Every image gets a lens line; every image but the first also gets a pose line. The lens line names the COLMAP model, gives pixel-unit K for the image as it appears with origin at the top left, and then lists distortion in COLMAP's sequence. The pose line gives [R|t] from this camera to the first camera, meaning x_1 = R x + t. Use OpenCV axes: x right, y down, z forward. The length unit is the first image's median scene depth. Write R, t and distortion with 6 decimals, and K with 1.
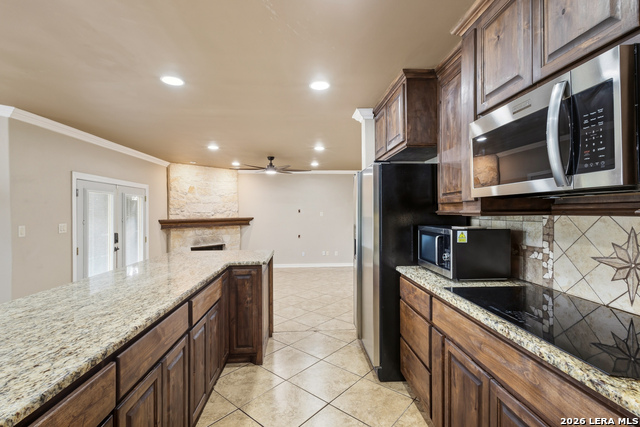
lens RADIAL K [[295.1, 0, 320.0], [0, 295.1, 213.5], [0, 0, 1]] dist [0.000398, 0.000034]
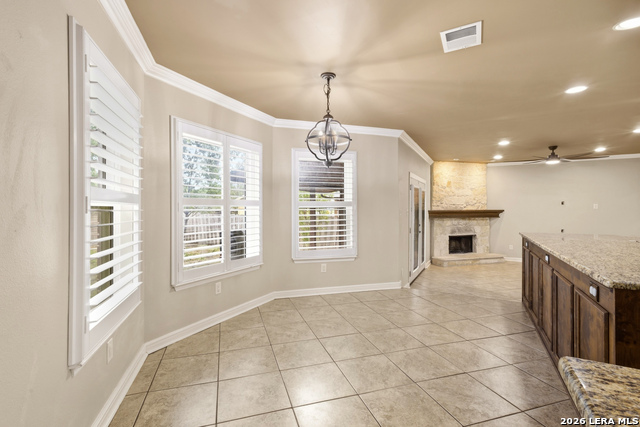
lens RADIAL K [[296.6, 0, 317.2], [0, 296.6, 210.1], [0, 0, 1]] dist [0.002426, 0.000253]
pose [[0.846791, 0.005263, -0.531900, -0.272569], [-0.005431, 0.999984, 0.001248, 0.020218], [0.531898, 0.001832, 0.846807, -0.224030]]
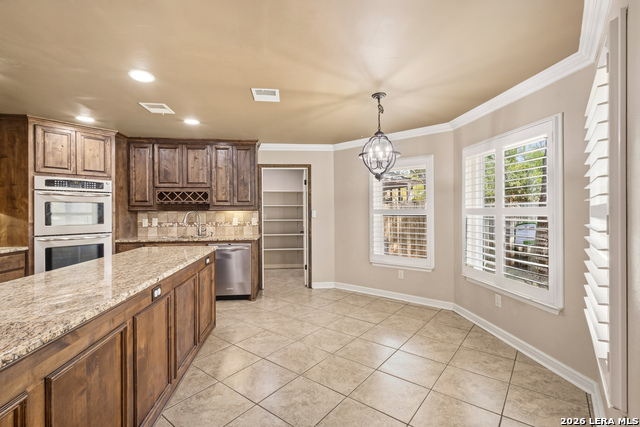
lens RADIAL K [[296.6, 0, 317.2], [0, 296.6, 210.1], [0, 0, 1]] dist [0.002426, 0.000253]
pose [[-0.999268, 0.008835, -0.037214, -0.366950], [0.008675, 0.999952, 0.004454, 0.002846], [0.037252, 0.004128, -0.999297, 0.548857]]
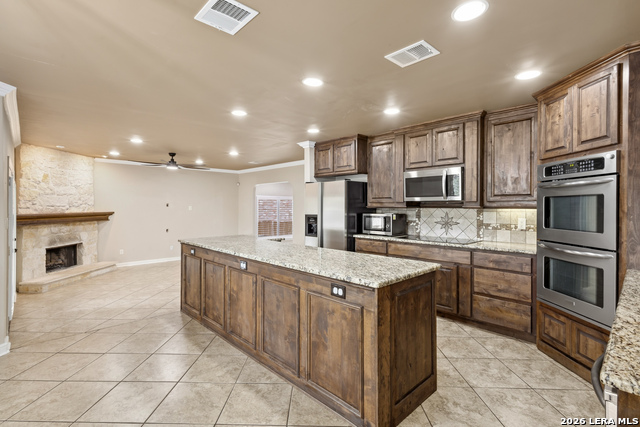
lens RADIAL K [[304.0, 0, 307.4], [0, 304.0, 209.0], [0, 0, 1]] dist [0.017292, -0.000085]
pose [[0.781700, 0.000793, 0.623655, -0.418503], [-0.002004, 0.999997, 0.001240, 0.003170], [-0.623652, -0.002219, 0.781699, -0.126674]]
